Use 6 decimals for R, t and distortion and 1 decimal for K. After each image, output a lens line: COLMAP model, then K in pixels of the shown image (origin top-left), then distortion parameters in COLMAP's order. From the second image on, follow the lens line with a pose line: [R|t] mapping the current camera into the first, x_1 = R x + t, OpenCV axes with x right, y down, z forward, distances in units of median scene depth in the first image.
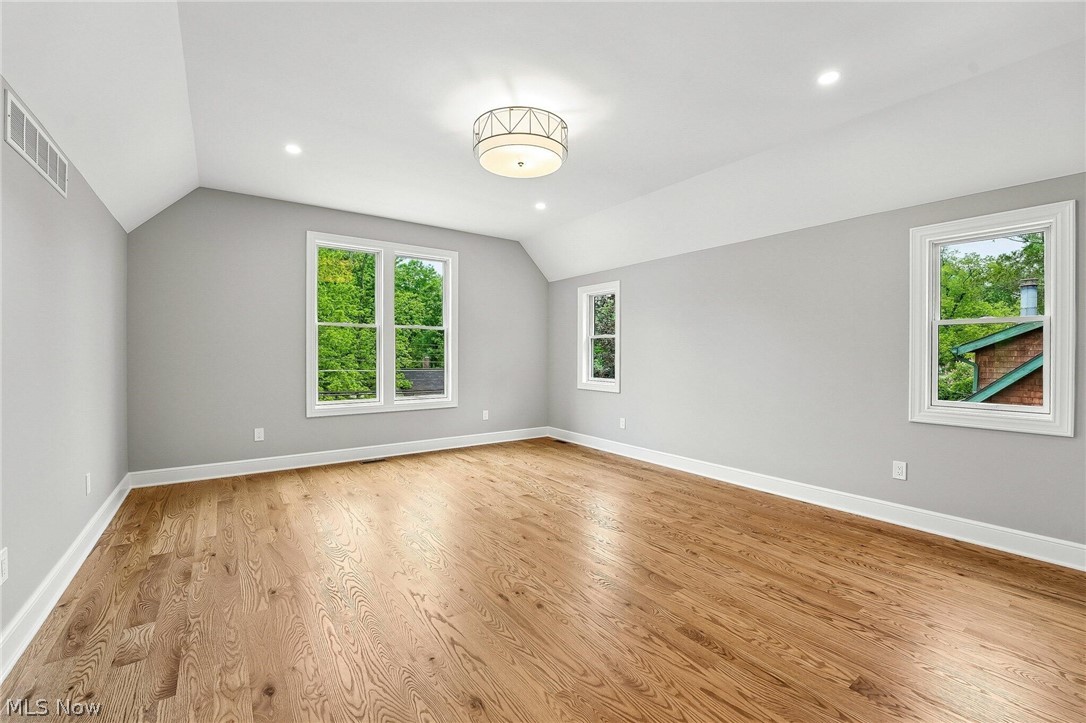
lens RADIAL K [[446.1, 0, 547.1], [0, 446.1, 358.2], [0, 0, 1]] dist [-0.018563, 0.001089]
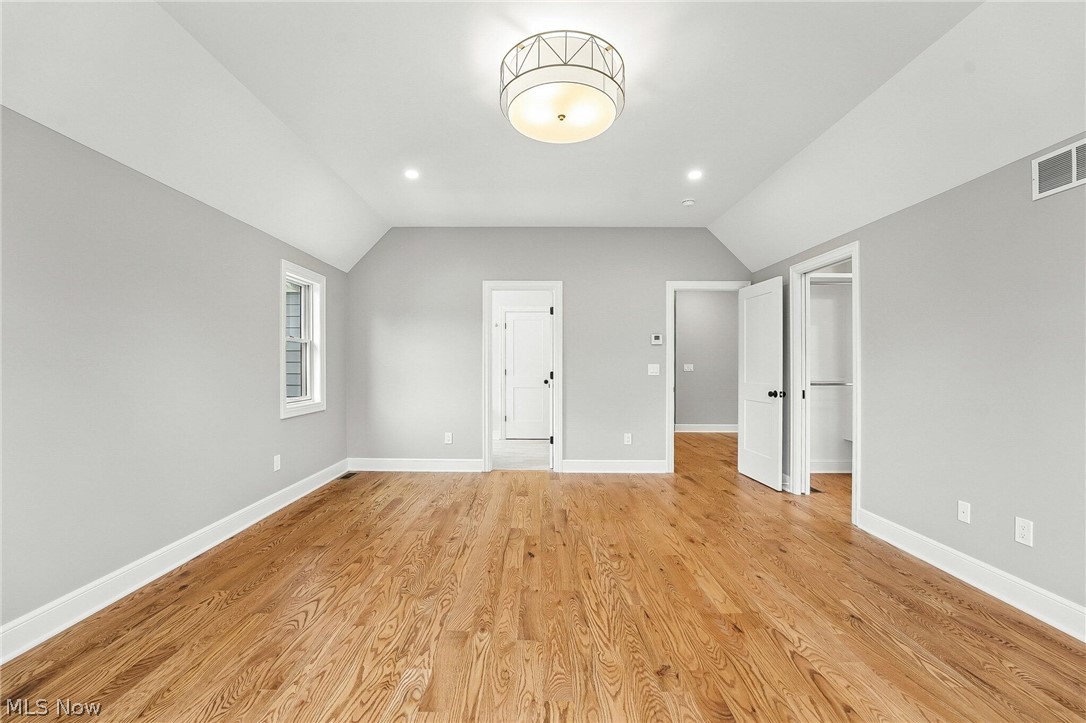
lens RADIAL K [[446.1, 0, 547.1], [0, 446.1, 358.2], [0, 0, 1]] dist [-0.018563, 0.001089]
pose [[-0.814413, 0.001253, 0.580285, -0.518641], [-0.002328, 0.999983, -0.005428, -0.016369], [-0.580281, -0.005771, -0.814396, 1.766640]]
